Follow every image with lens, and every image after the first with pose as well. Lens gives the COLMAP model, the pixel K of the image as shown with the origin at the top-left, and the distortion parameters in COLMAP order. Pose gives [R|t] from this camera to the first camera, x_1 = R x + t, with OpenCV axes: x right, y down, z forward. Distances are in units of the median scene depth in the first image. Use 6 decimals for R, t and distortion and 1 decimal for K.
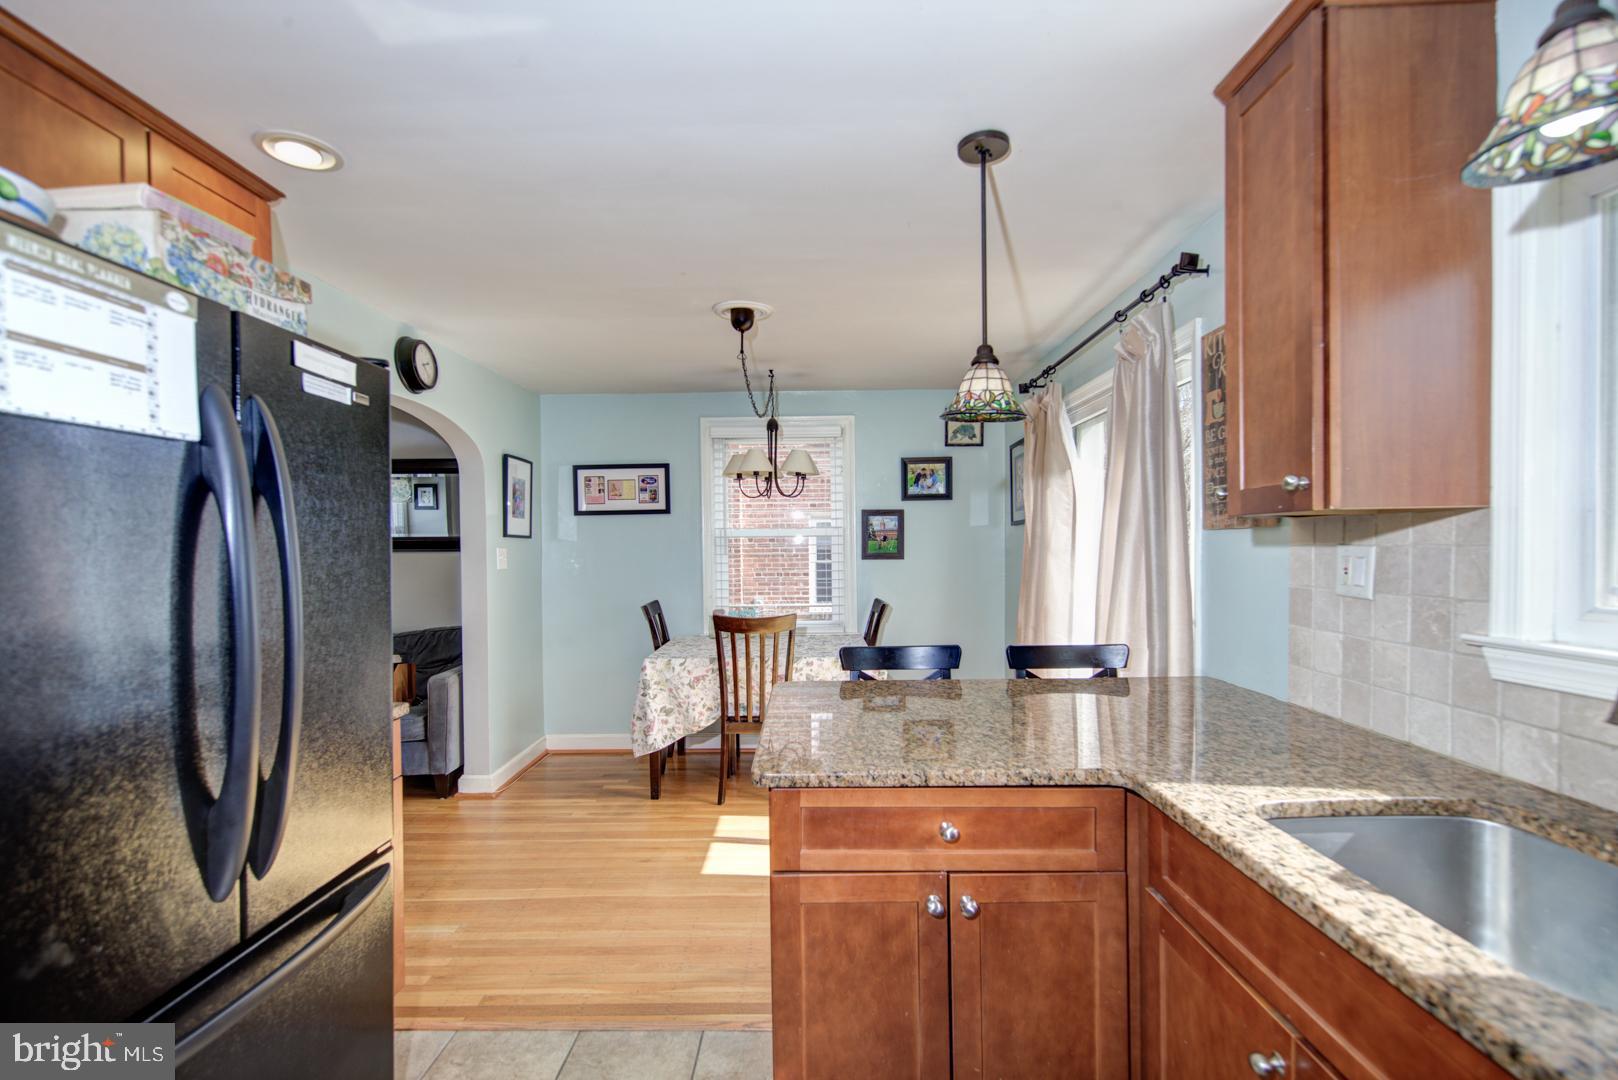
lens RADIAL K [[759.5, 0, 808.7], [0, 759.5, 551.6], [0, 0, 1]] dist [0.007441, -0.001568]
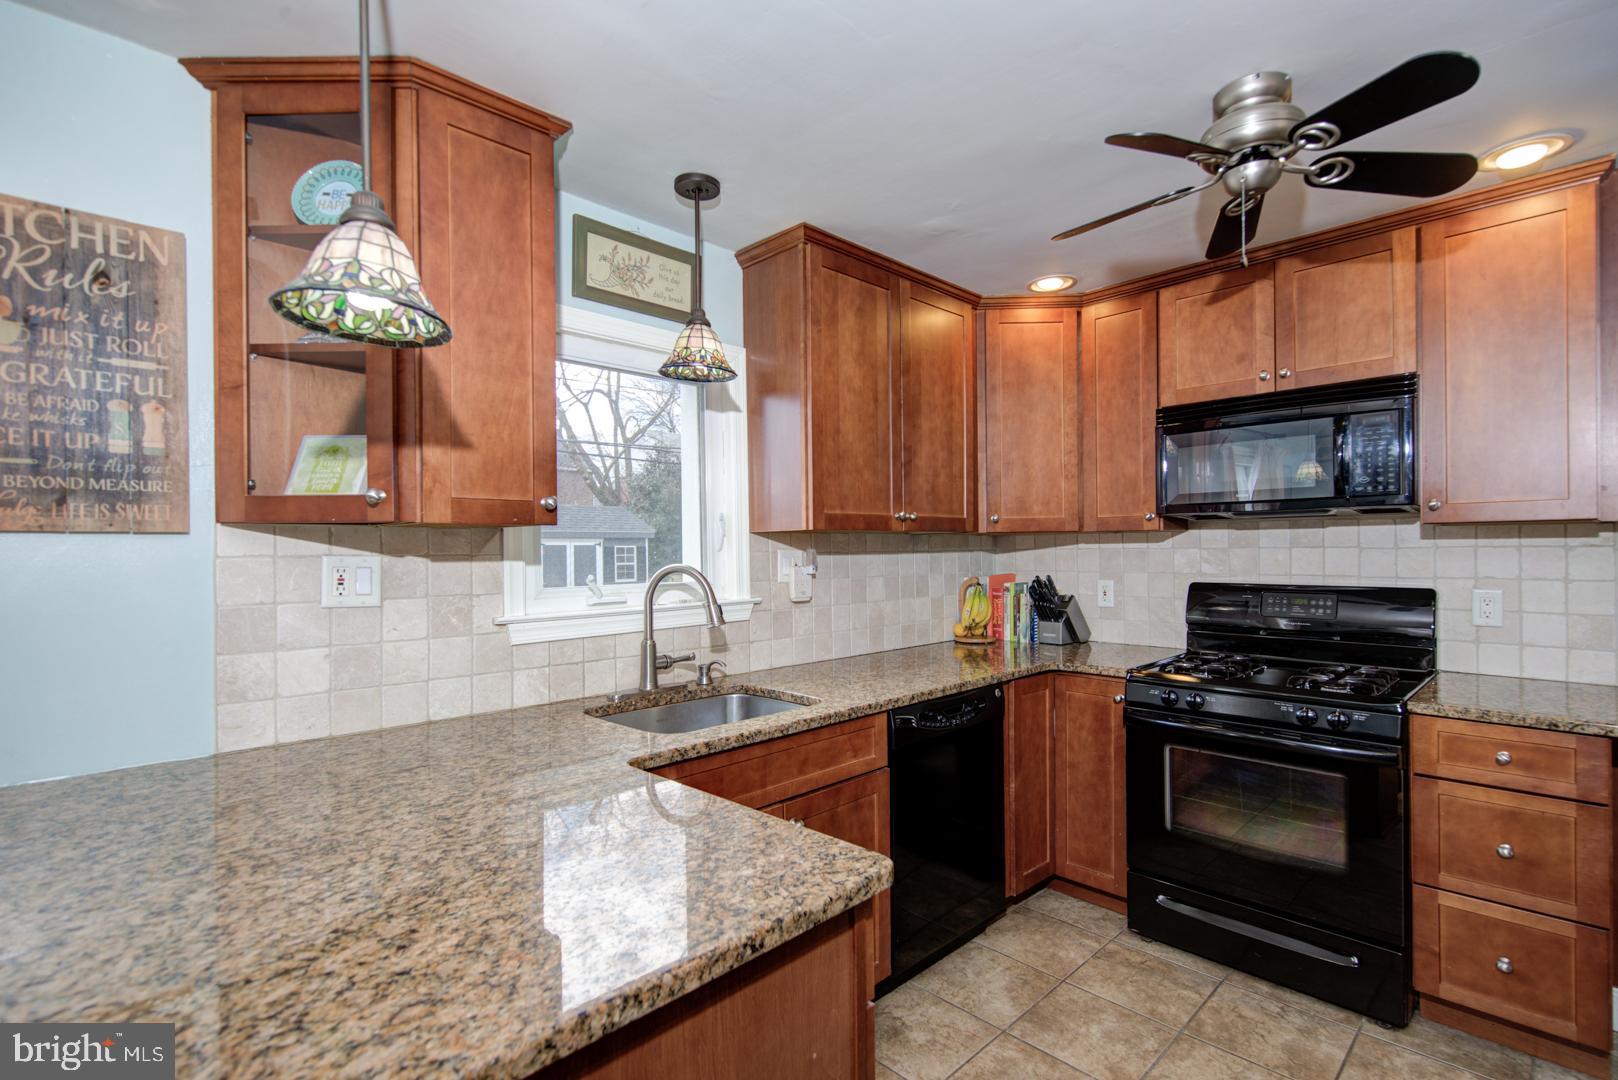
lens RADIAL K [[759.5, 0, 812.8], [0, 759.5, 550.8], [0, 0, 1]] dist [0.007441, -0.001568]
pose [[-0.716016, 0.017043, 0.697876, -0.514138], [0.021470, 0.999767, -0.002387, 0.001137], [-0.697754, 0.013275, -0.716214, 1.548266]]
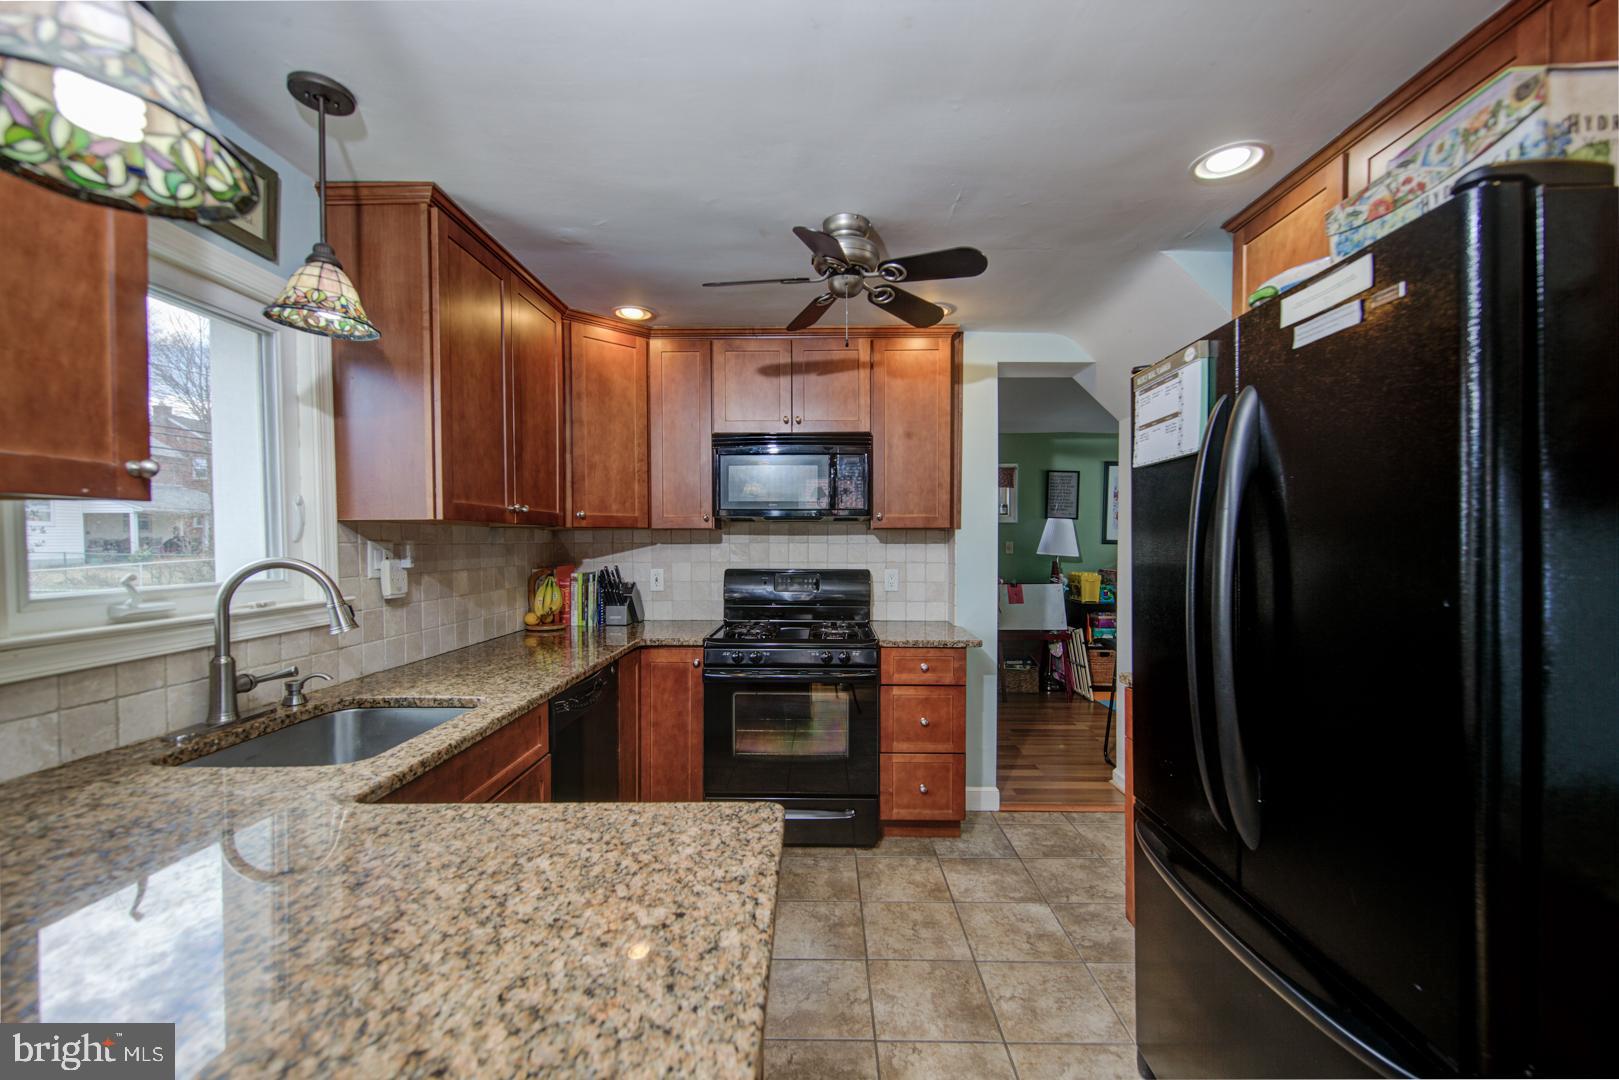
lens RADIAL K [[664.6, 0, 816.5], [0, 664.6, 556.3], [0, 0, 1]] dist [0.001245, -0.002677]
pose [[-0.999850, 0.012821, -0.011622, -0.103290], [0.012501, 0.999552, 0.027183, -0.001331], [0.011966, 0.027033, -0.999563, 1.715433]]
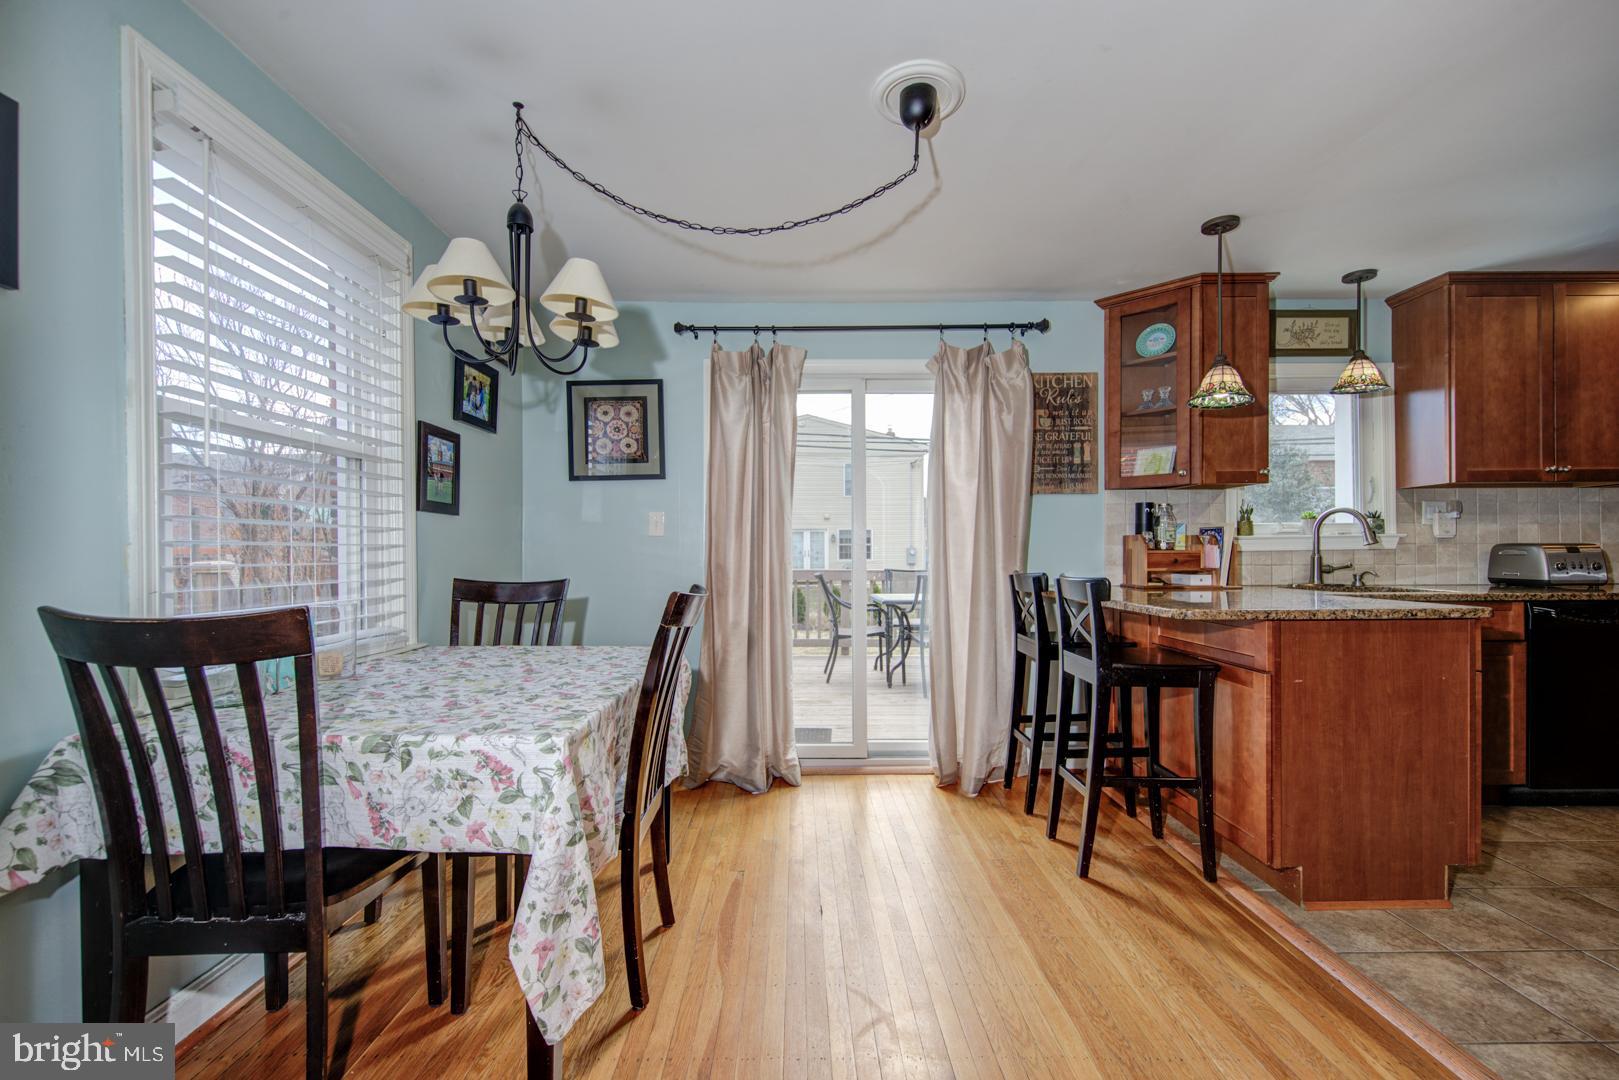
lens RADIAL K [[664.6, 0, 807.9], [0, 664.6, 555.3], [0, 0, 1]] dist [0.001245, -0.002677]
pose [[-0.009891, 0.005468, 0.999936, -1.422665], [0.012066, 0.999913, -0.005349, 0.166751], [-0.999878, 0.012012, -0.009956, 2.419355]]
